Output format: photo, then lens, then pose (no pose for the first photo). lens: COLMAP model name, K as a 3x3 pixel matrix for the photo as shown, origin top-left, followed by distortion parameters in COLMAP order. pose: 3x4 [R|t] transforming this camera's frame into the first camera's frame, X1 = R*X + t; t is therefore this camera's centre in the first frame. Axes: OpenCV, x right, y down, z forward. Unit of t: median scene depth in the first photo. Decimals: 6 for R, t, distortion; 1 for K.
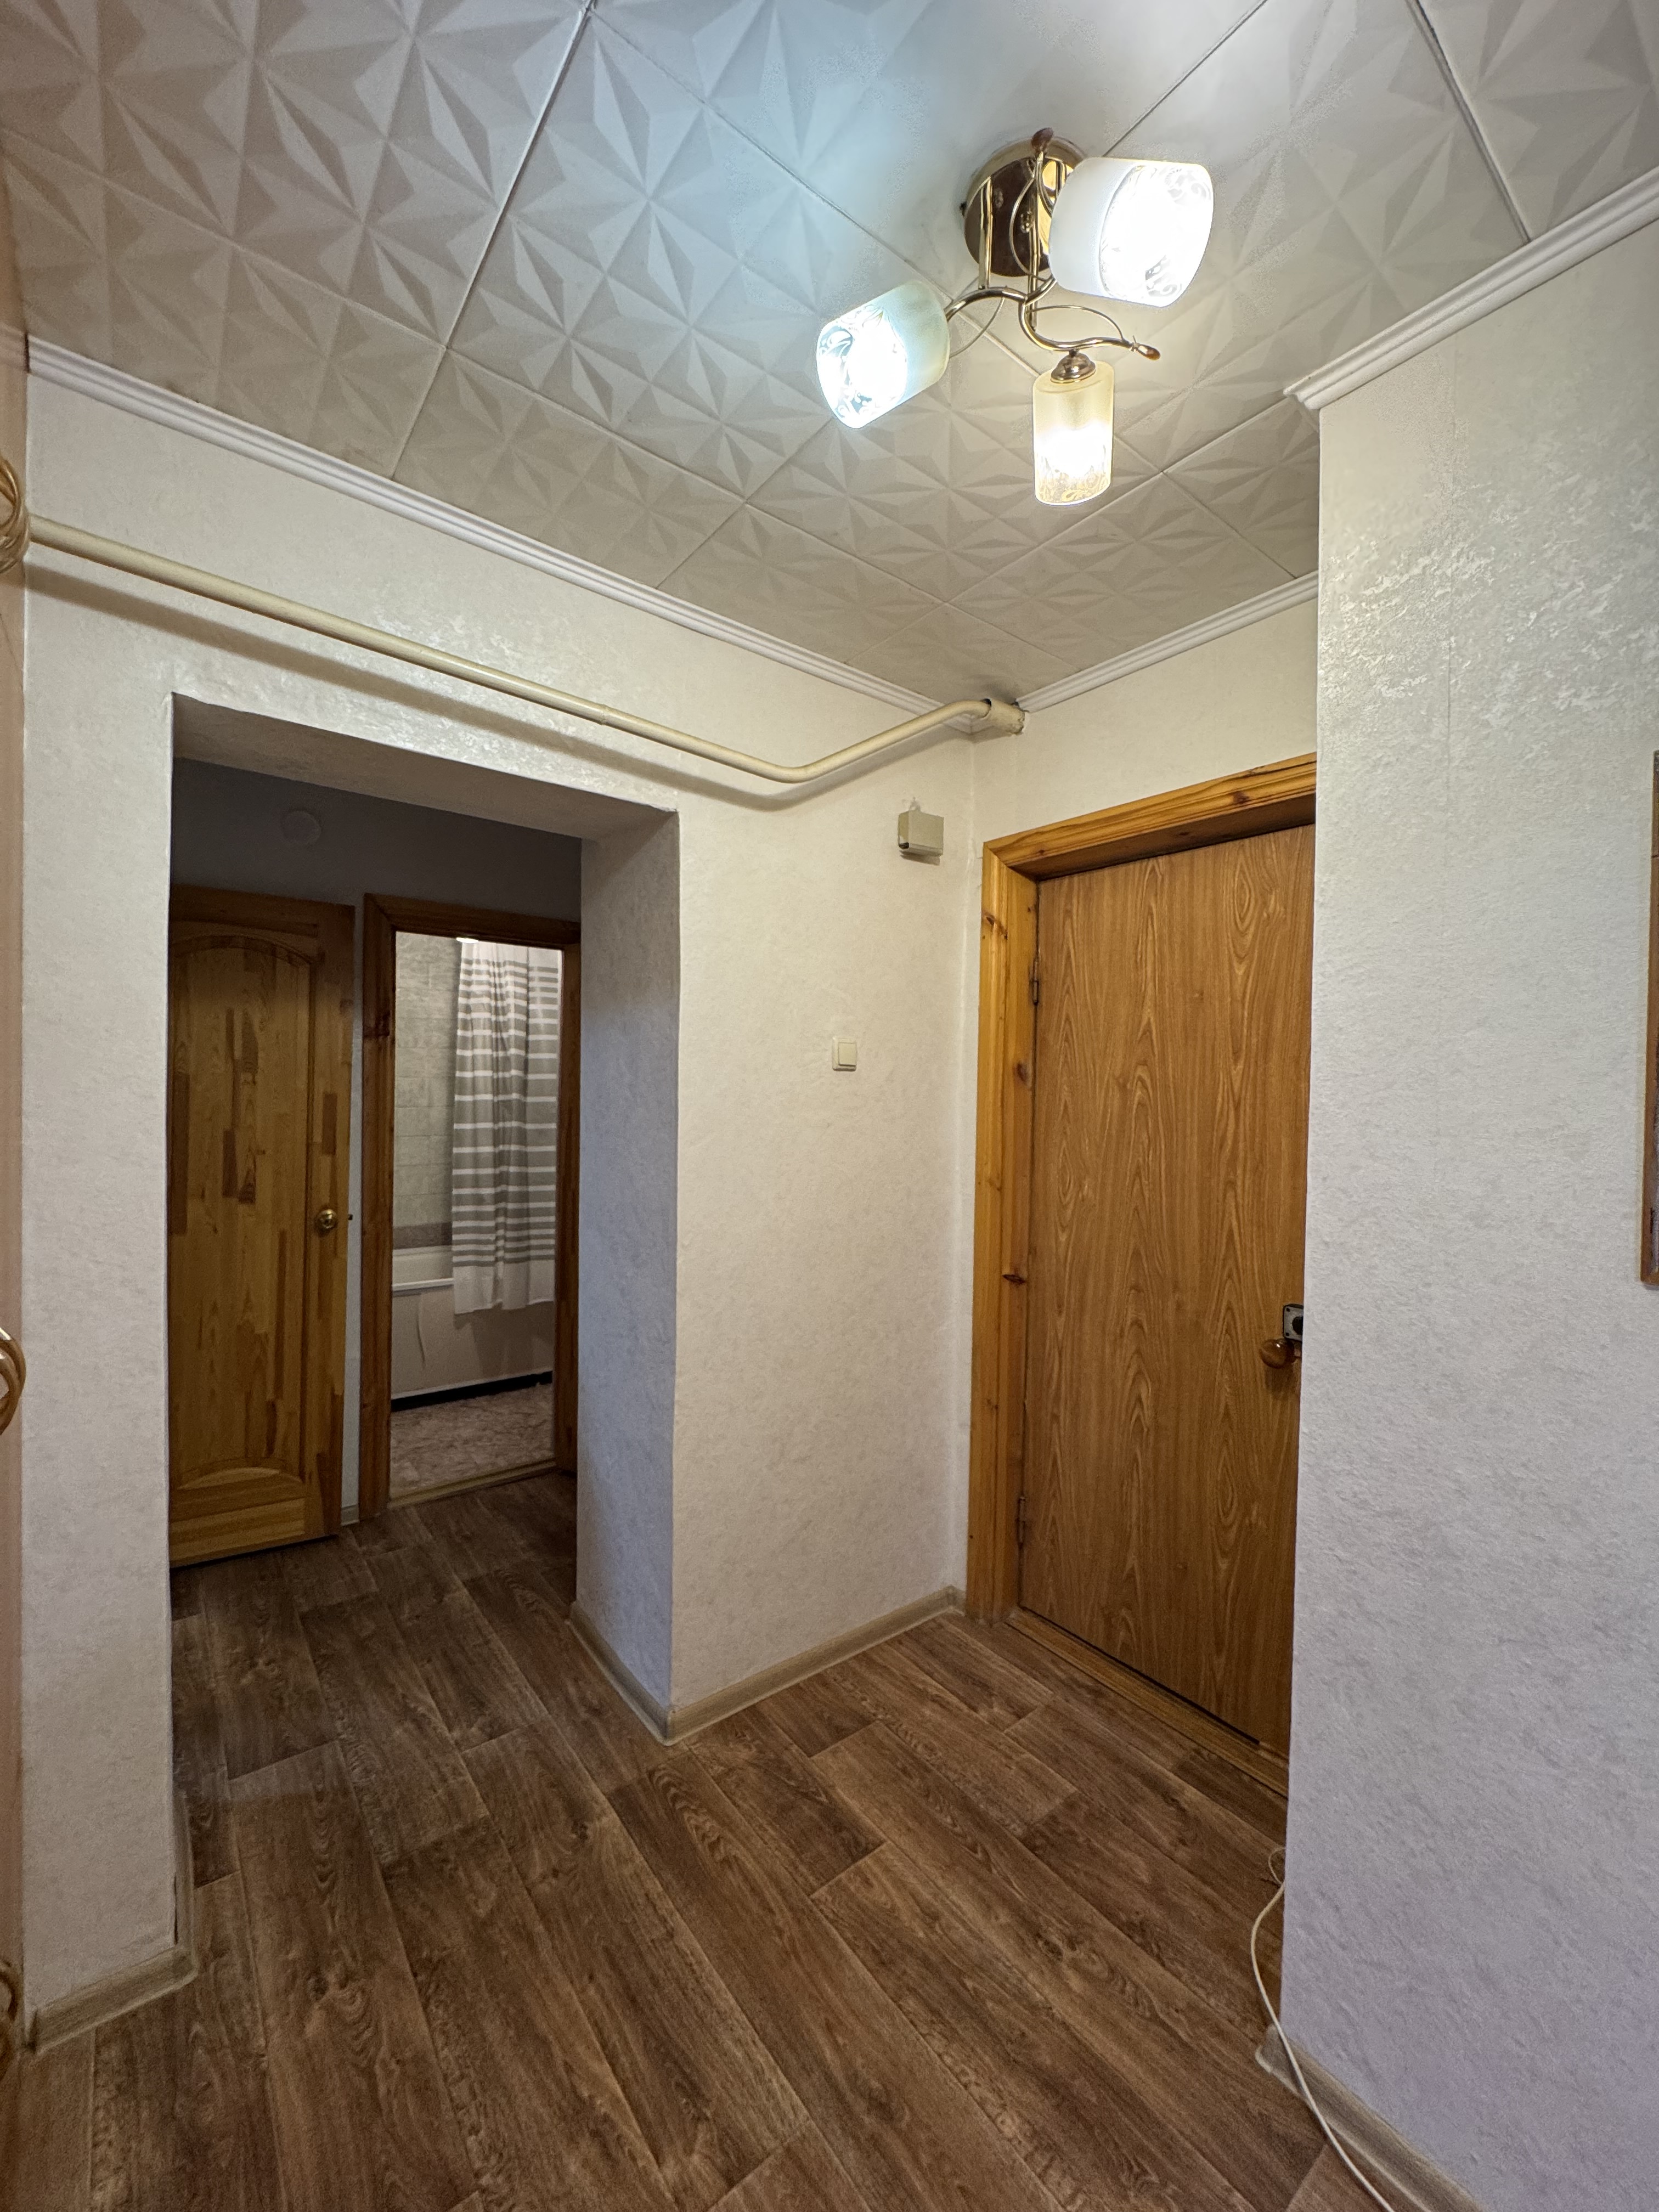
lens RADIAL K [[877.9, 0, 829.4], [0, 877.9, 1112.0], [0, 0, 1]] dist [-0.001712, 0.000183]
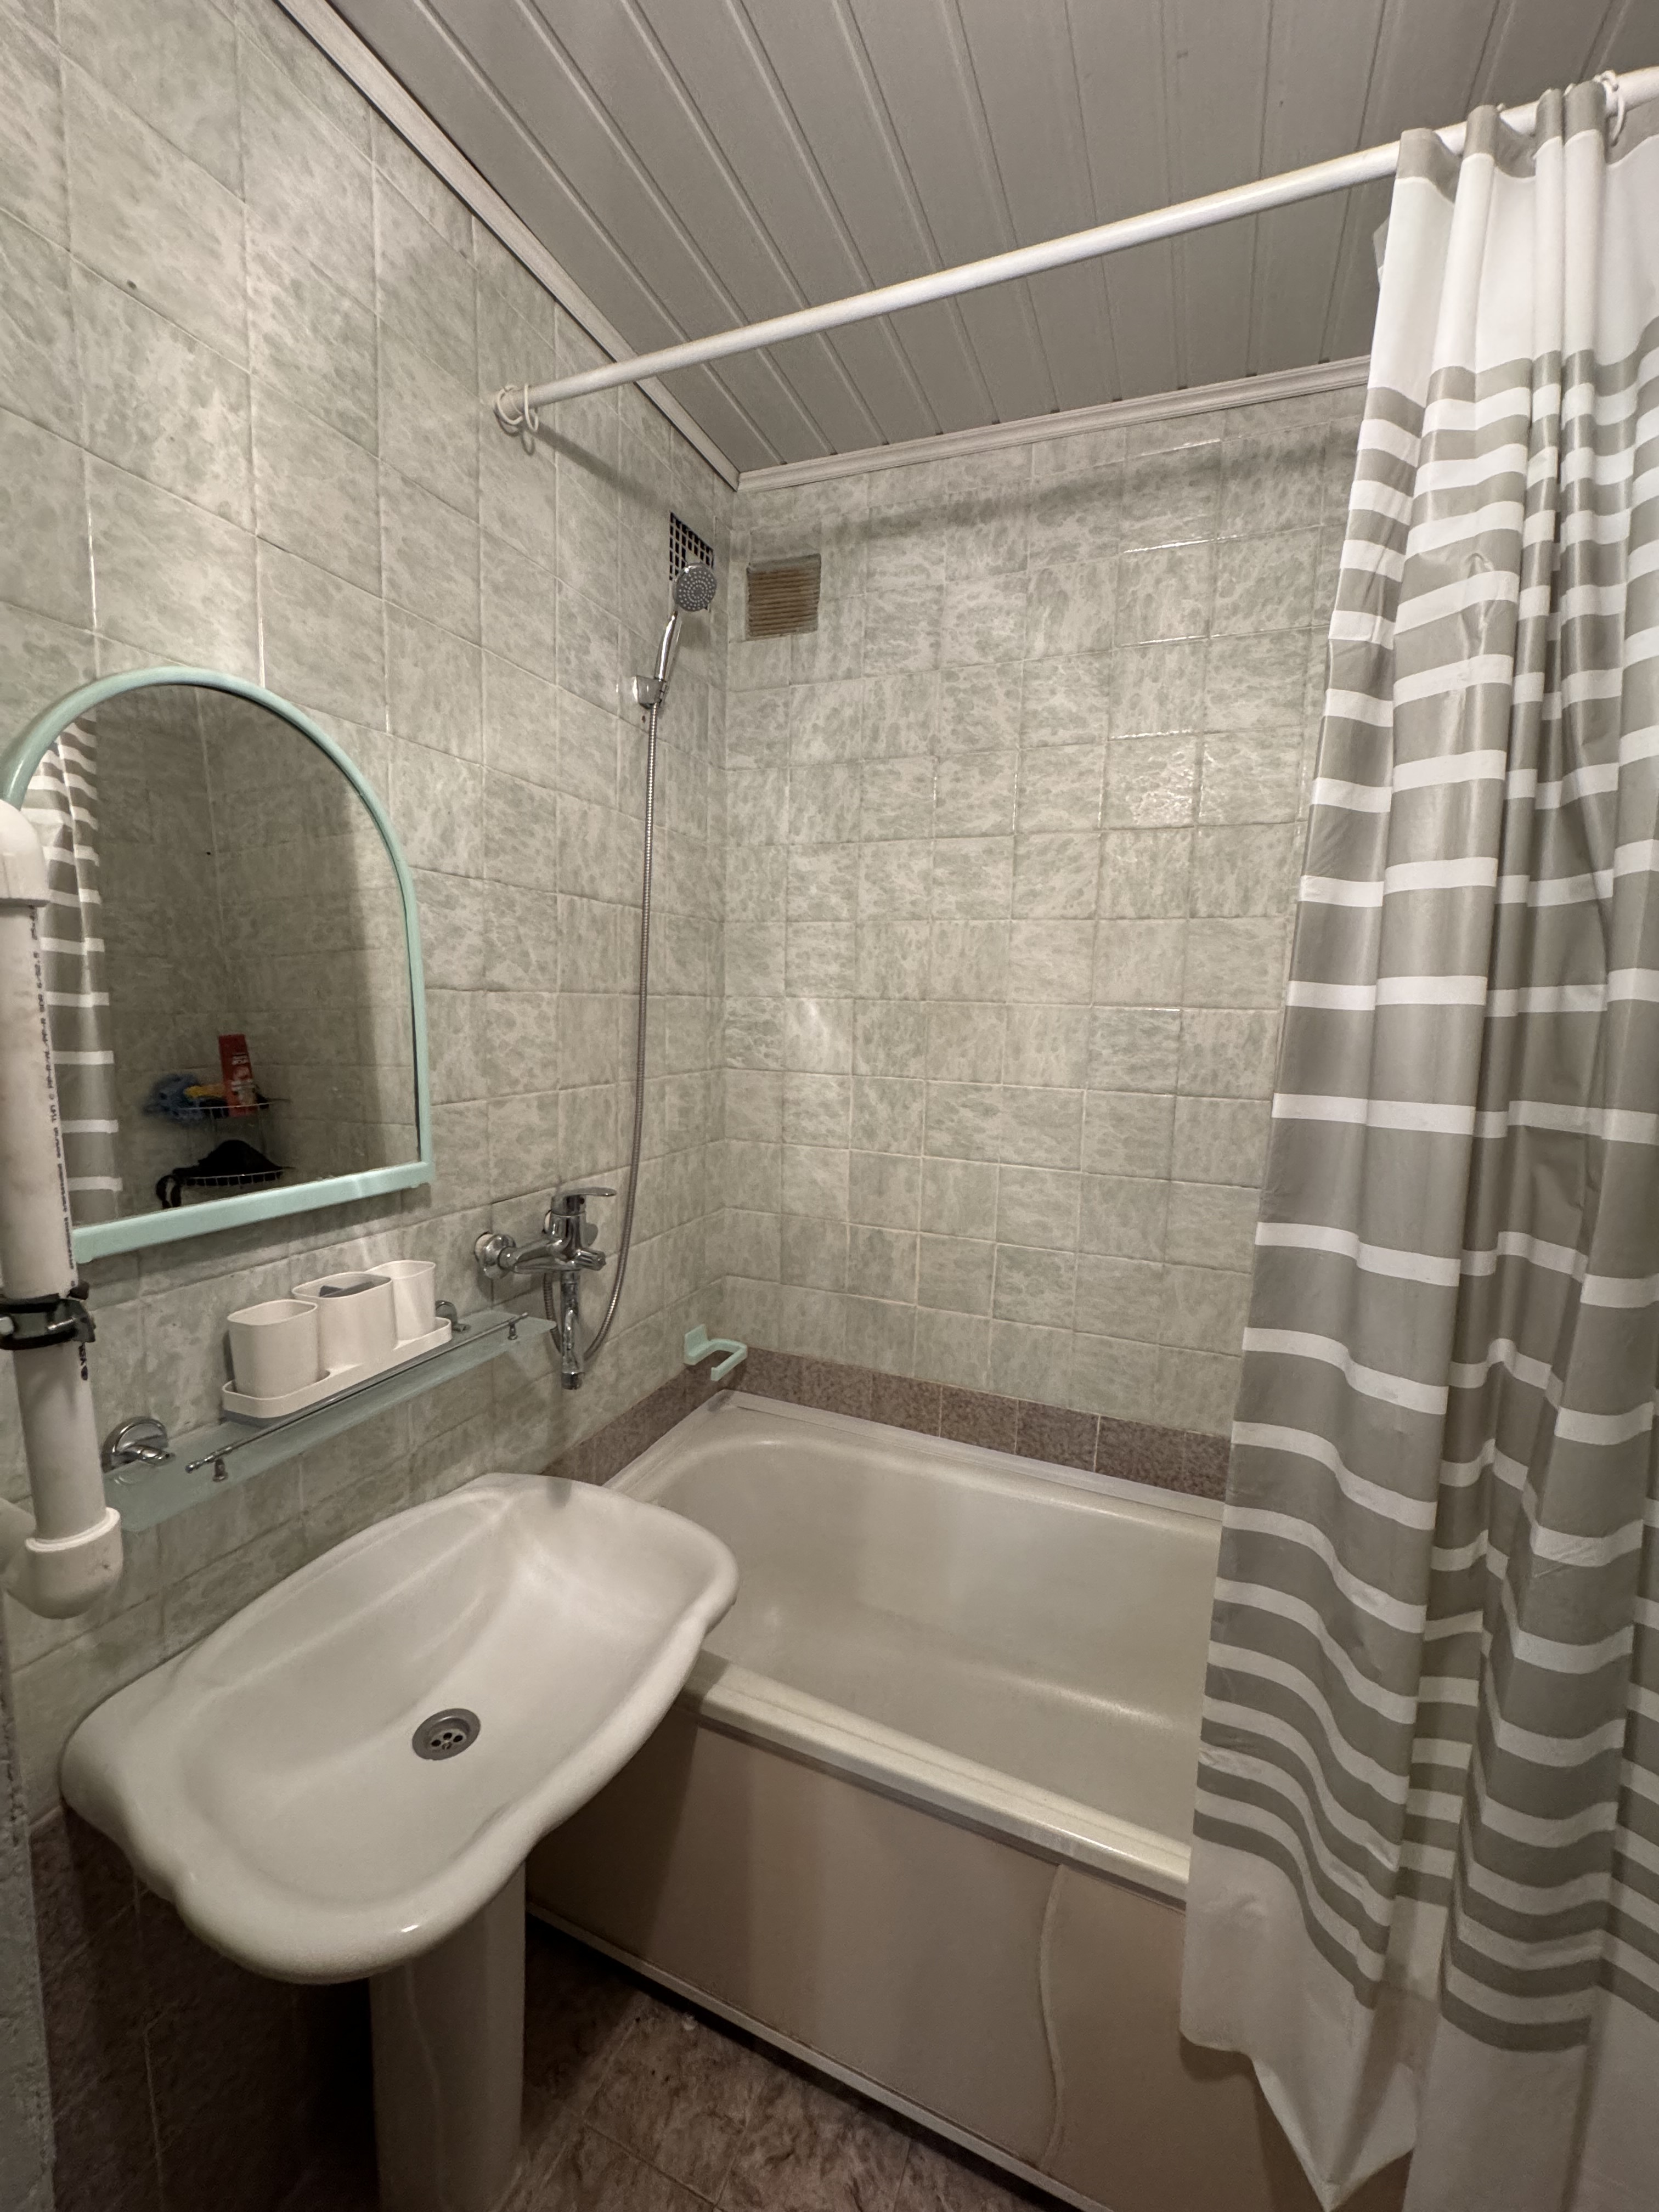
lens RADIAL K [[877.9, 0, 834.5], [0, 877.9, 1104.1], [0, 0, 1]] dist [-0.001712, 0.000183]
pose [[0.499593, 0.101334, -0.860313, -0.286972], [-0.039419, 0.994765, 0.094280, -0.031671], [0.865363, -0.013189, 0.500972, 0.776896]]
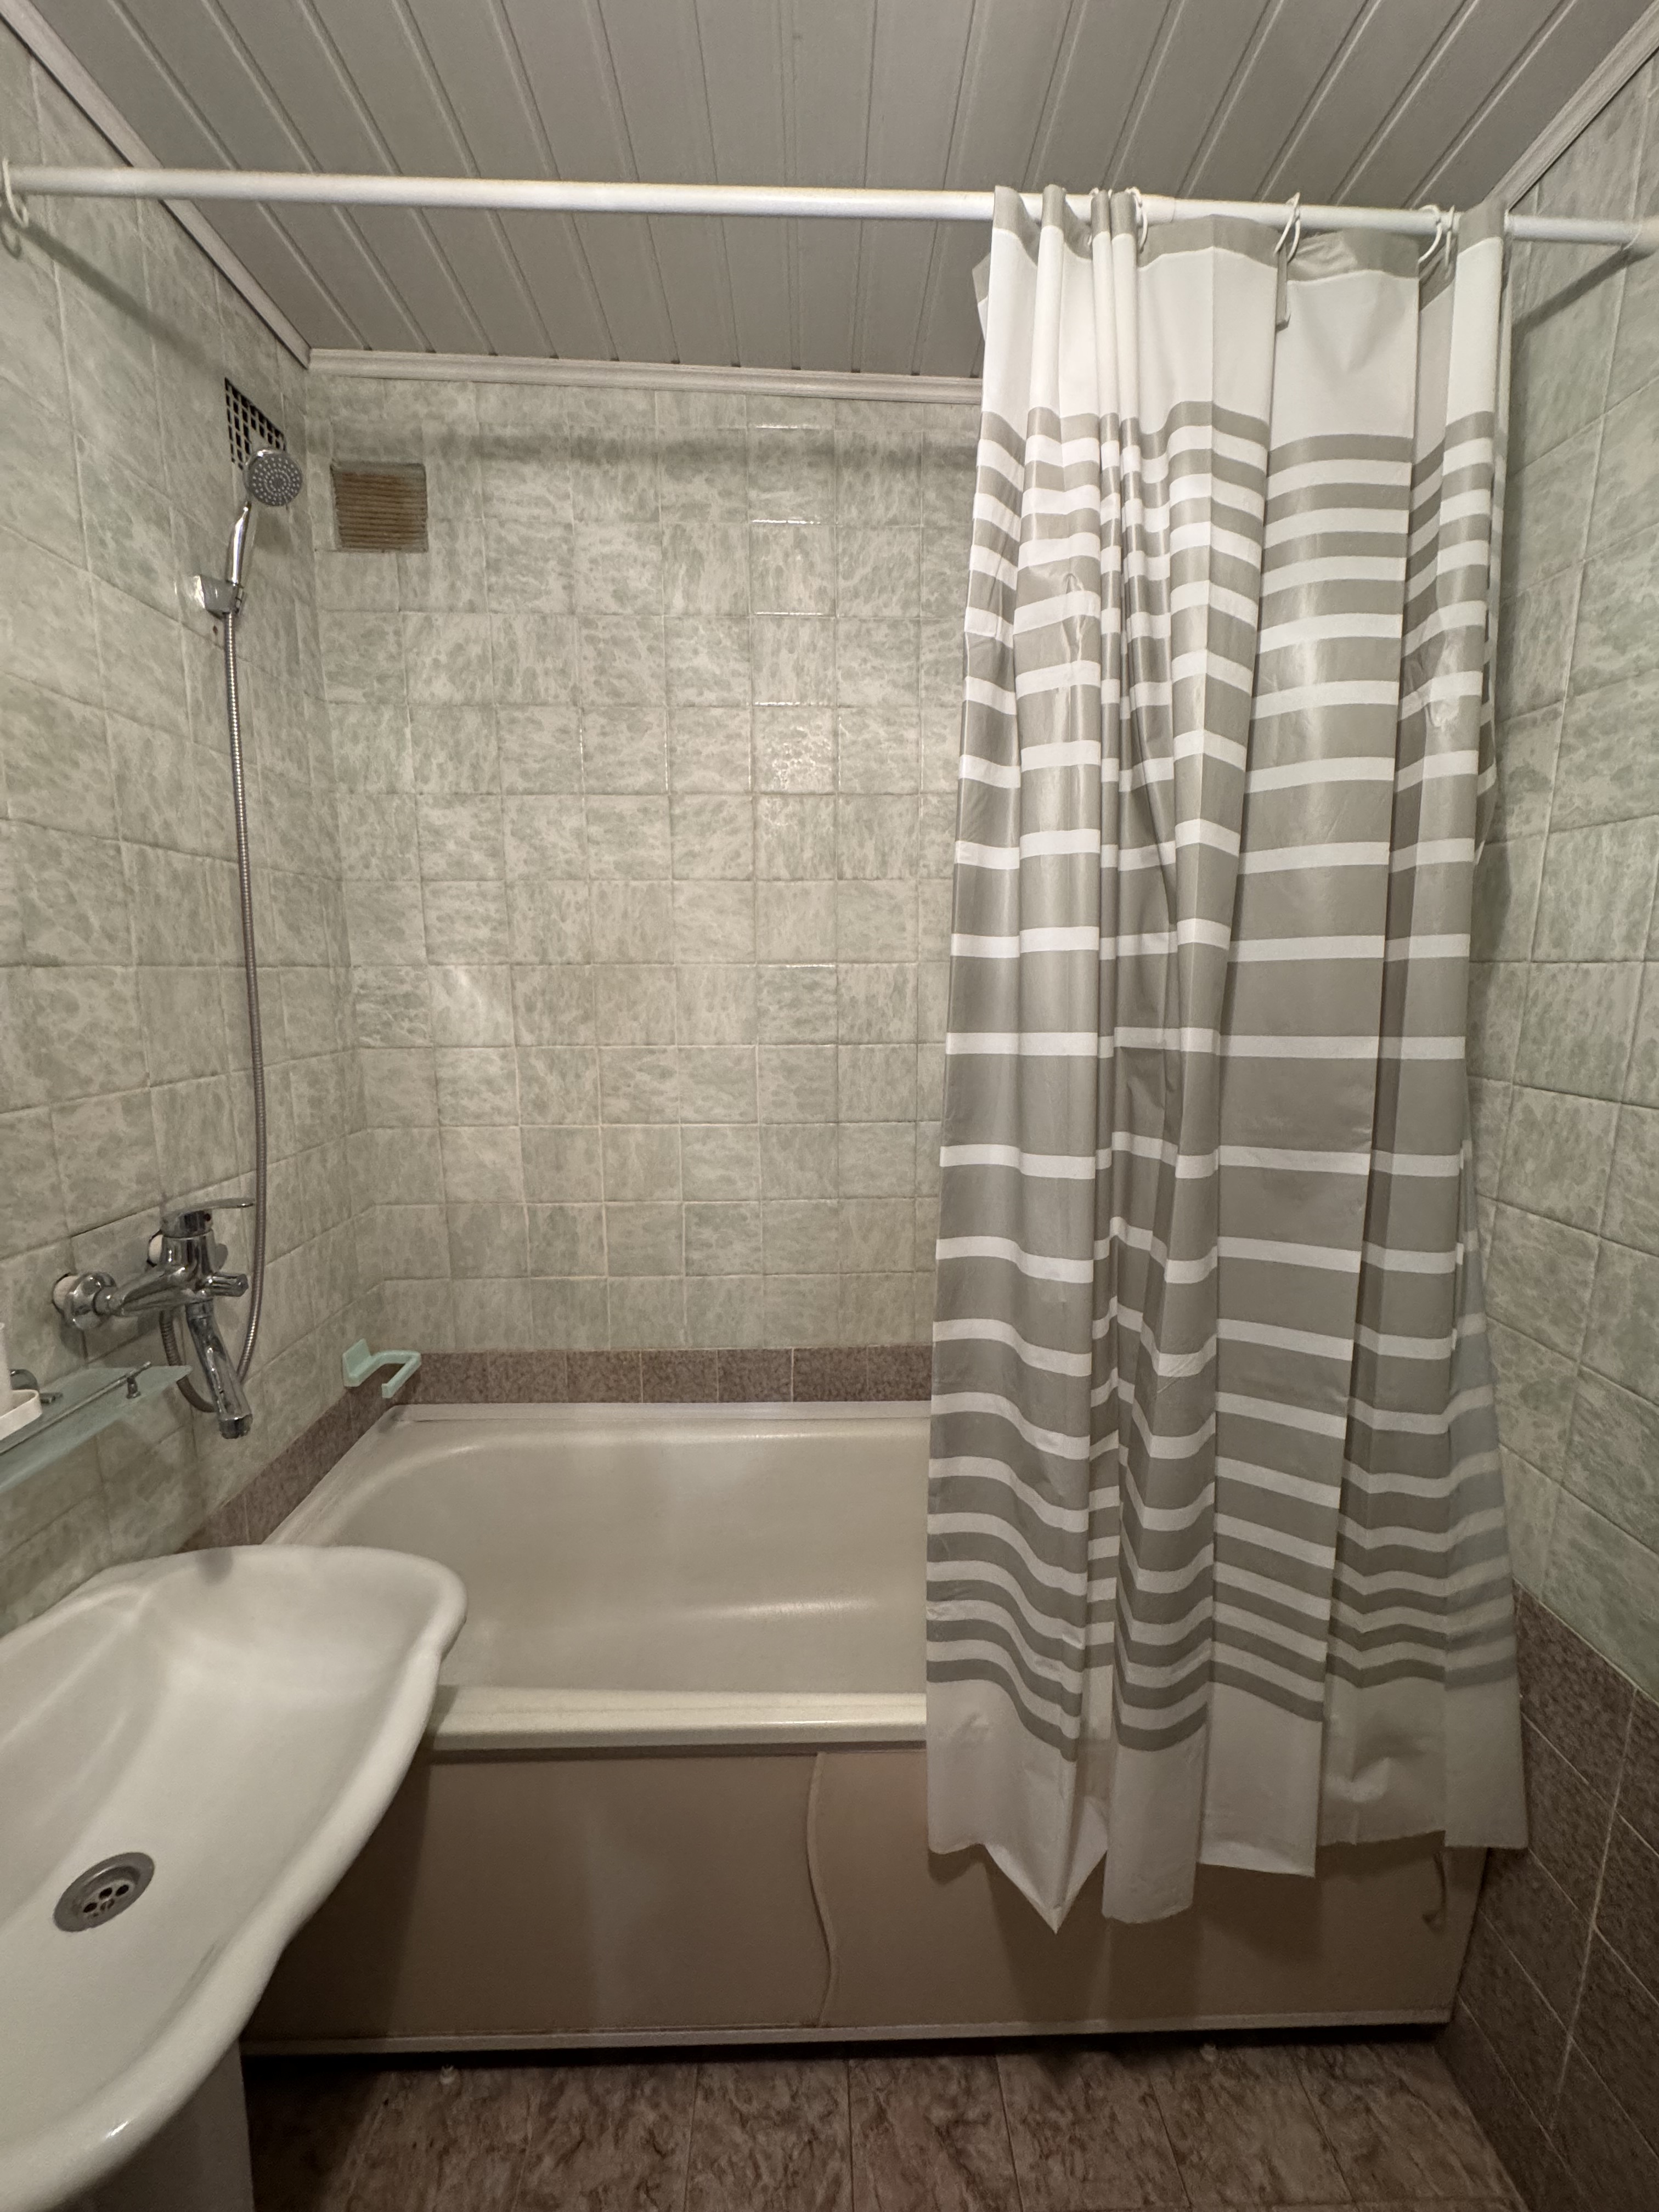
lens RADIAL K [[877.9, 0, 832.0], [0, 877.9, 1103.8], [0, 0, 1]] dist [-0.001712, 0.000183]
pose [[0.807351, 0.071475, -0.585726, -0.298639], [0.002911, 0.992142, 0.125081, -0.029547], [0.590064, -0.102689, 0.800799, 0.760464]]
